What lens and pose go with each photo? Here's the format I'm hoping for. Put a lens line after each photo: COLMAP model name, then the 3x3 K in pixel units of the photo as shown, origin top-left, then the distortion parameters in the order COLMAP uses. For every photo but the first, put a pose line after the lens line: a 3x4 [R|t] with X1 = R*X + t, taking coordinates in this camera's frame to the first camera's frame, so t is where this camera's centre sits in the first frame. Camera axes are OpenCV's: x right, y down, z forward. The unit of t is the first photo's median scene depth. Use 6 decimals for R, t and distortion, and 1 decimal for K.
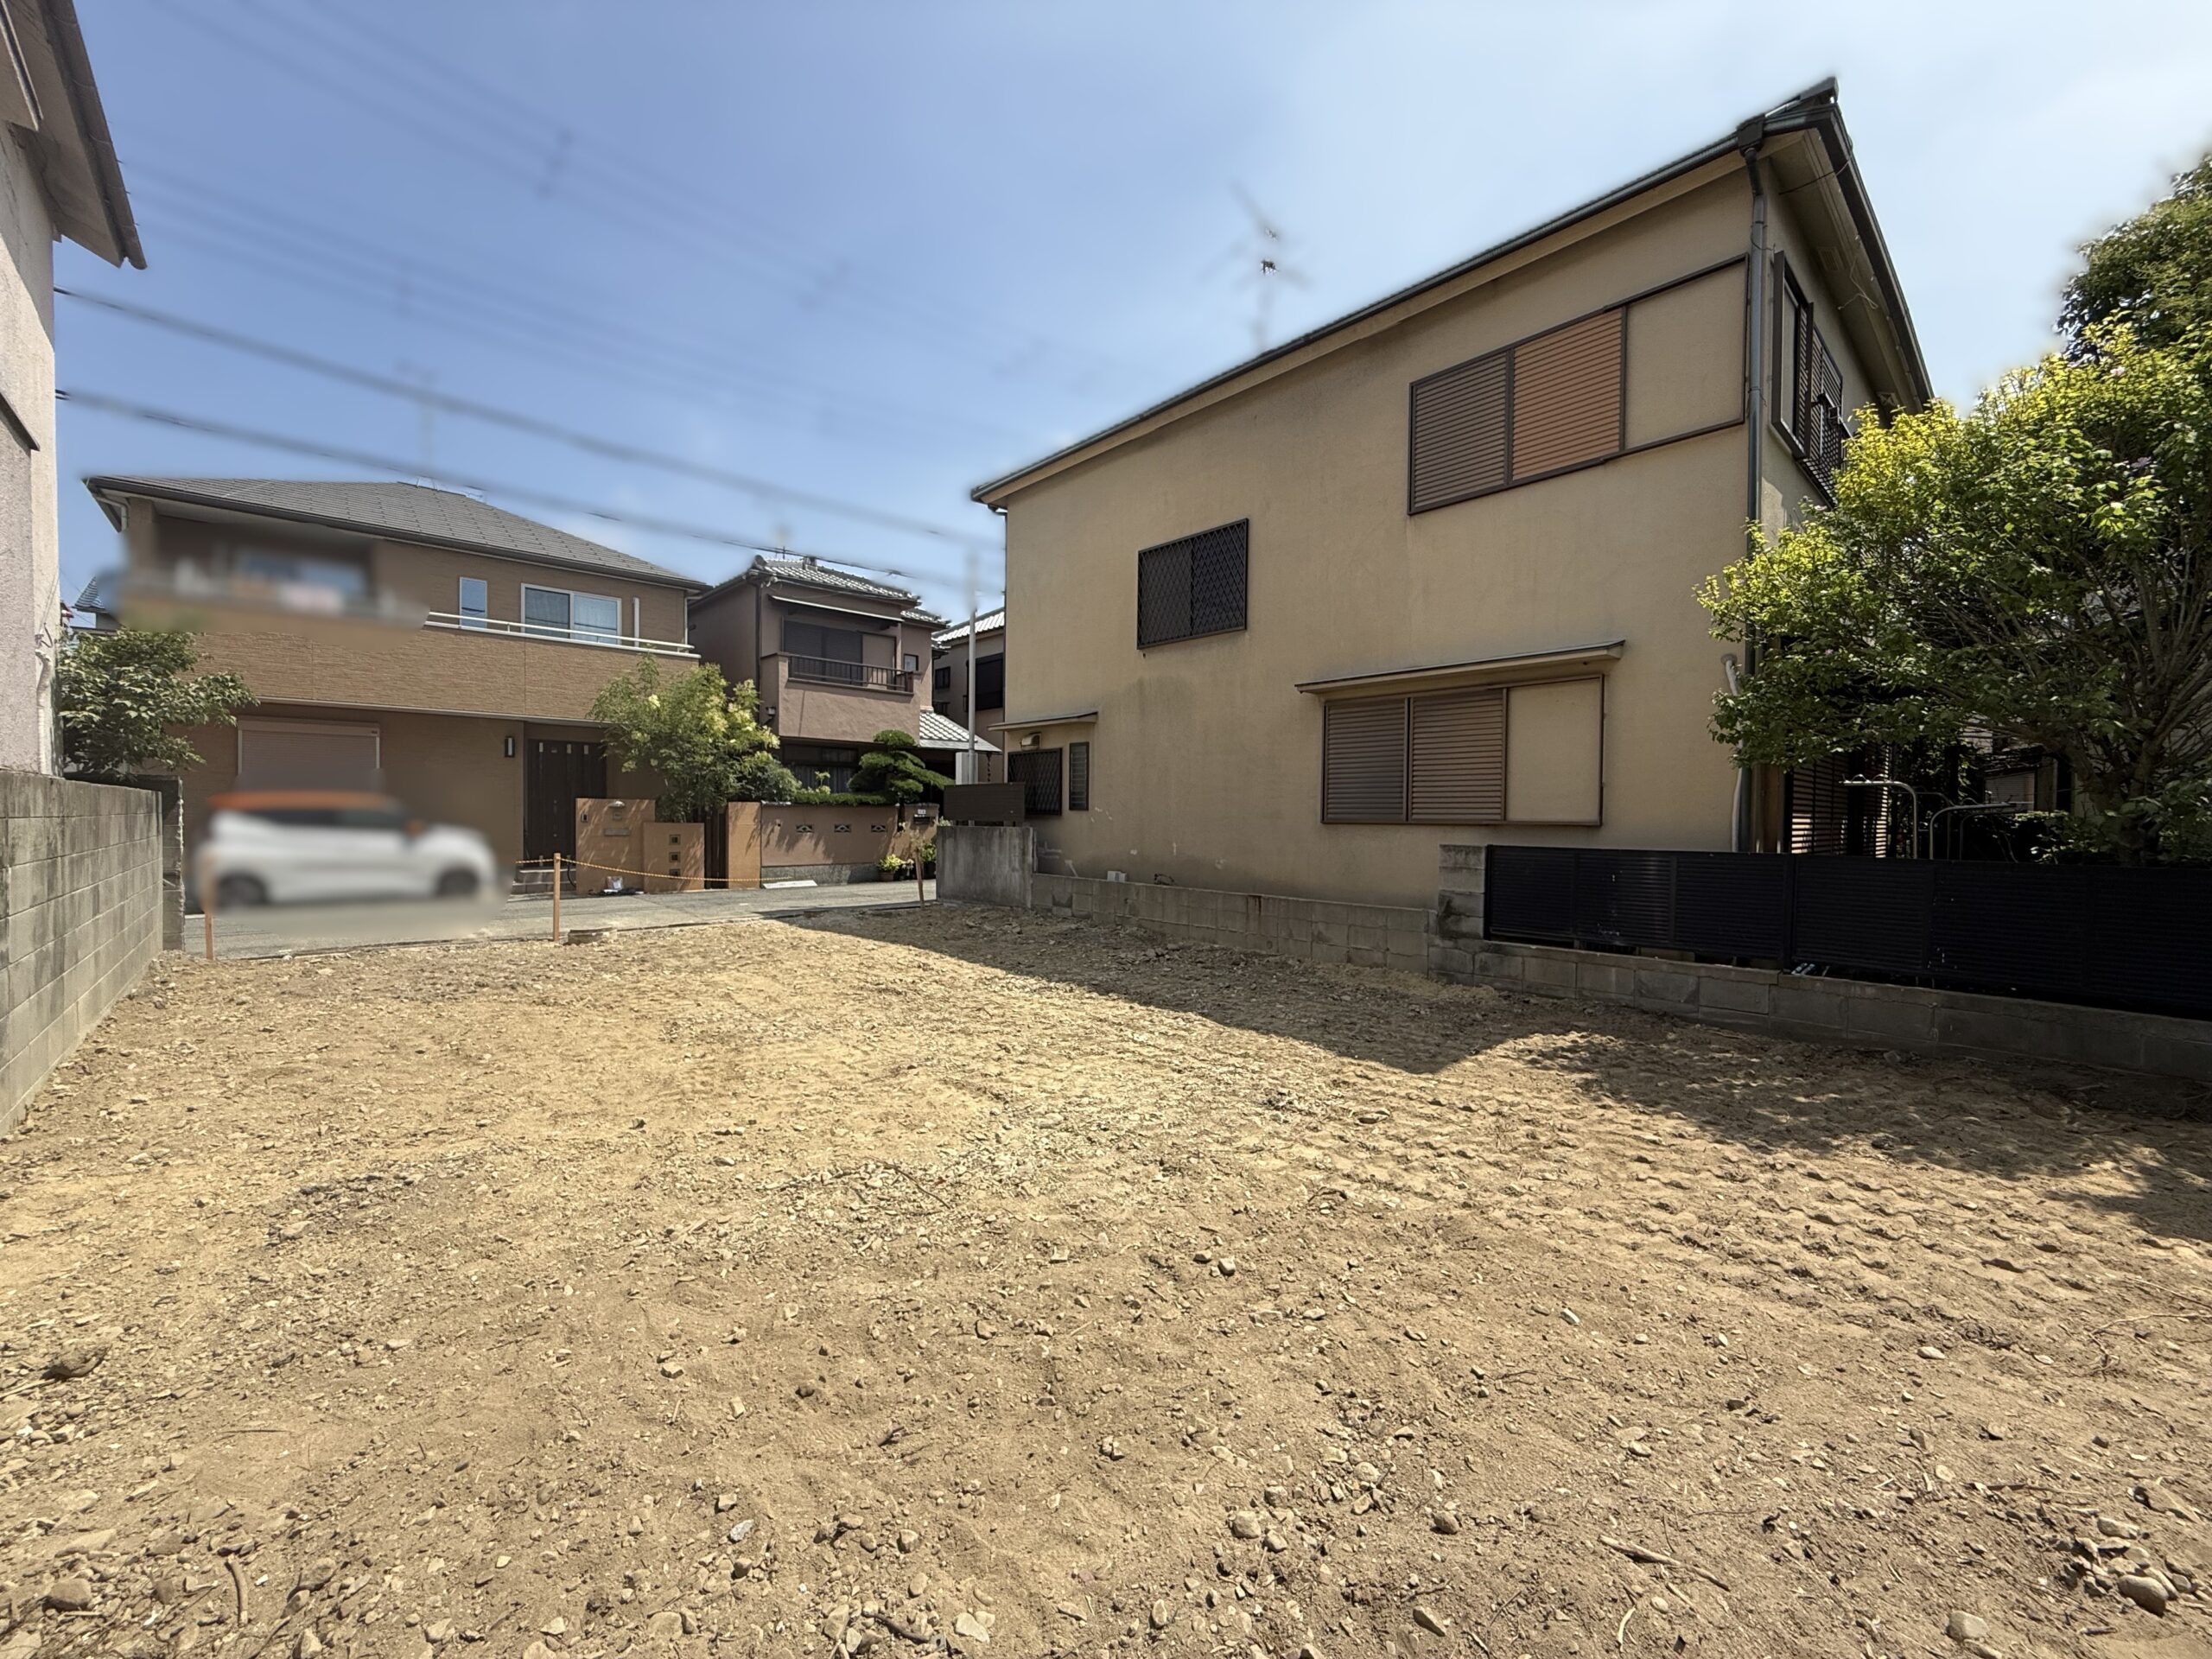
lens RADIAL K [[880.6, 0, 1097.8], [0, 880.6, 833.1], [0, 0, 1]] dist [-0.000176, -0.000118]
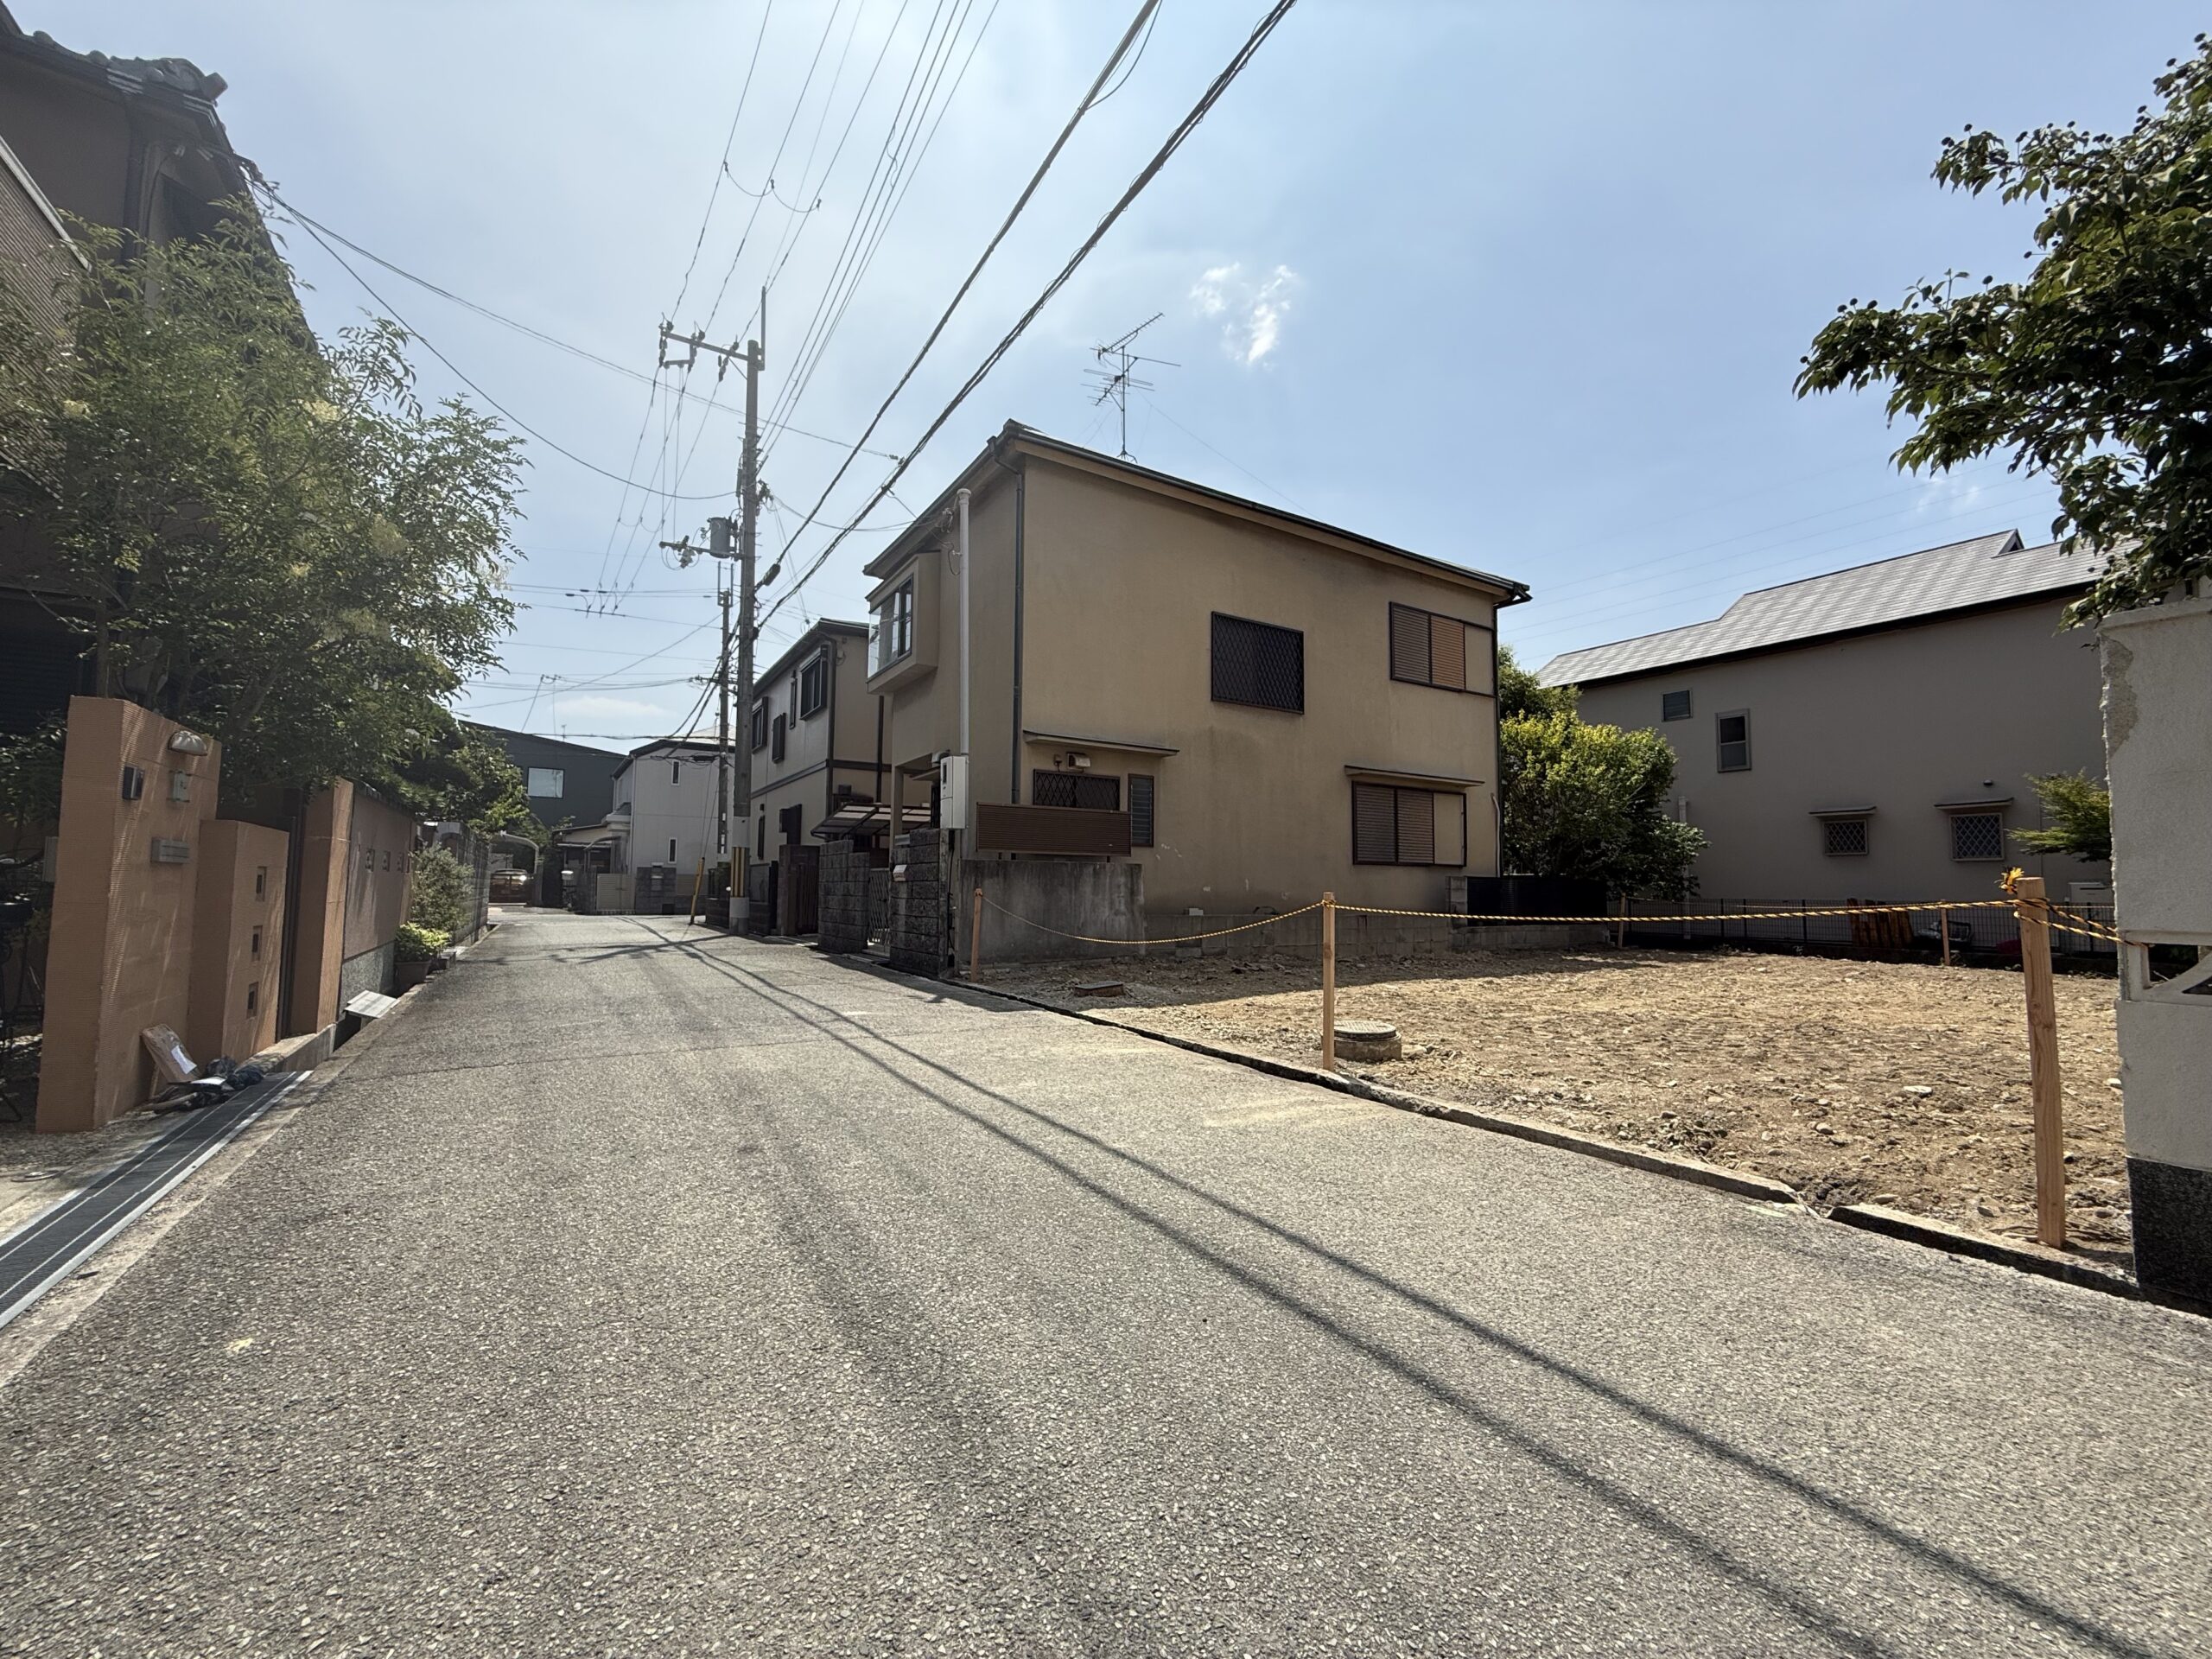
lens RADIAL K [[880.6, 0, 1099.0], [0, 880.6, 831.0], [0, 0, 1]] dist [-0.000176, -0.000118]
pose [[0.178594, 0.058490, 0.982183, -0.988987], [0.012051, 0.998027, -0.061625, 0.015279], [-0.983849, 0.022842, 0.177536, 0.913207]]
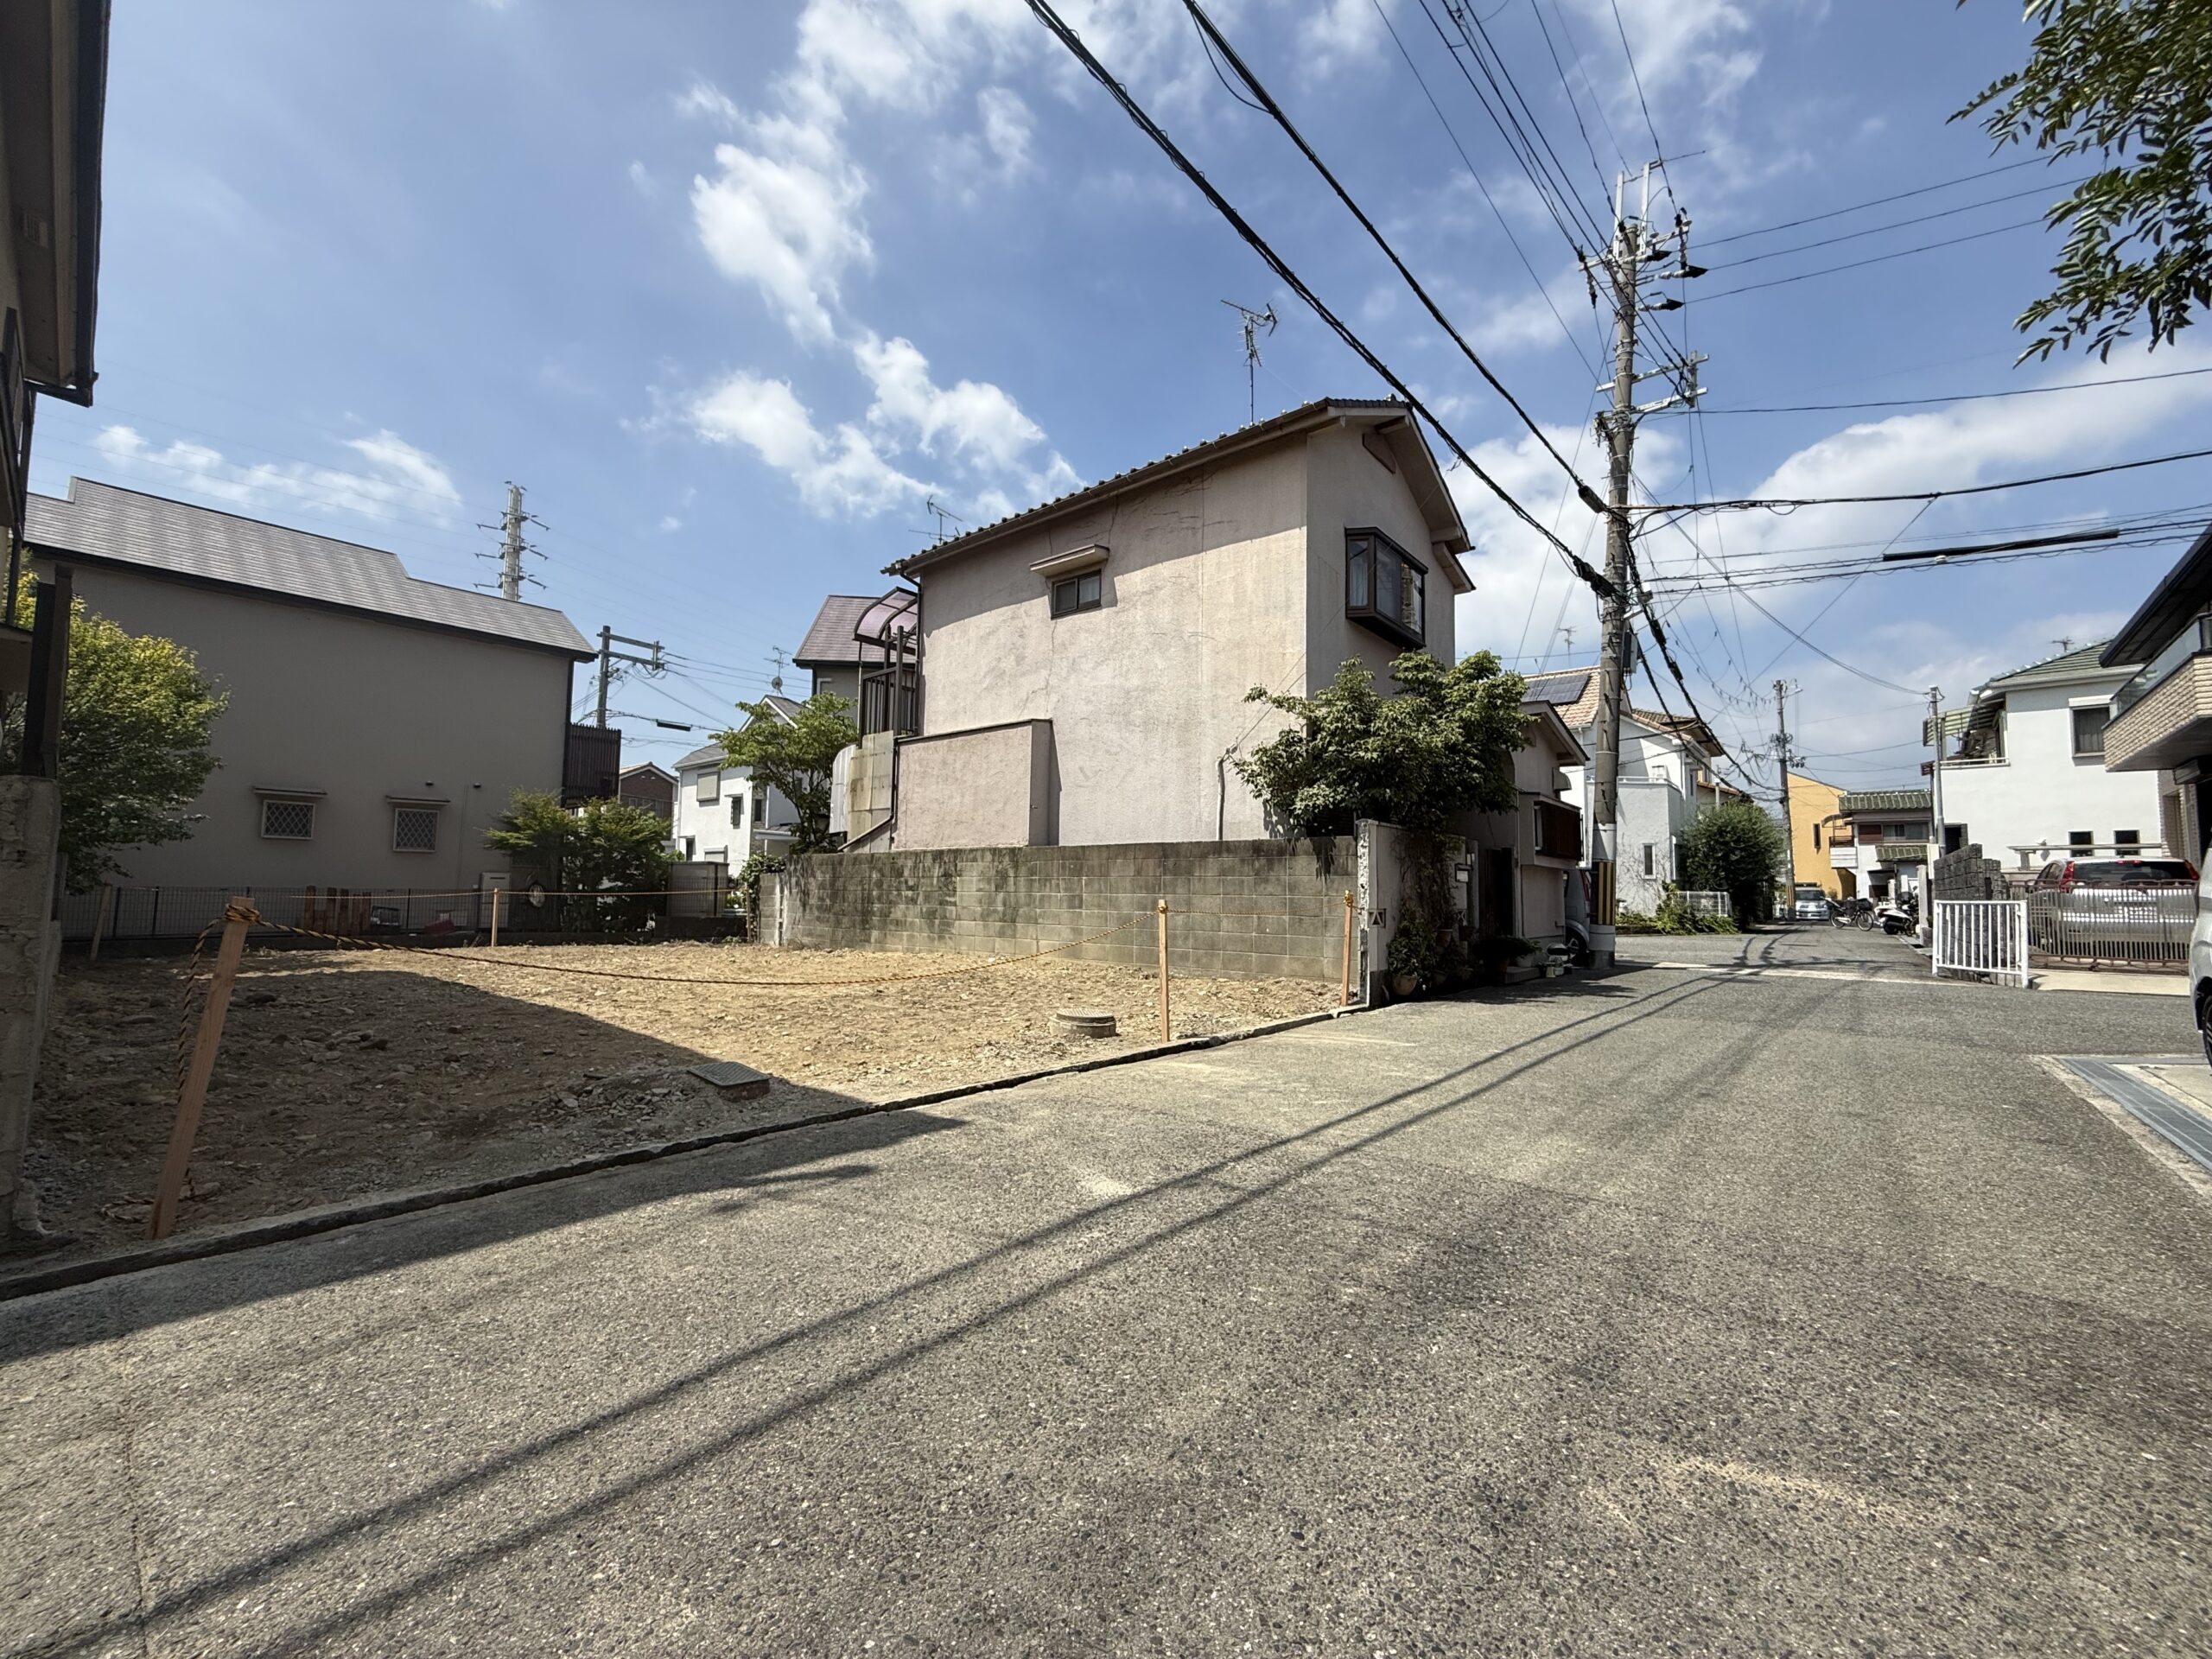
lens RADIAL K [[880.6, 0, 1099.3], [0, 880.6, 835.8], [0, 0, 1]] dist [-0.000176, -0.000118]
pose [[-0.991870, -0.029679, -0.123748, -0.432066], [-0.024314, 0.998707, -0.044642, 0.005959], [0.124913, -0.041270, -0.991309, 1.413881]]
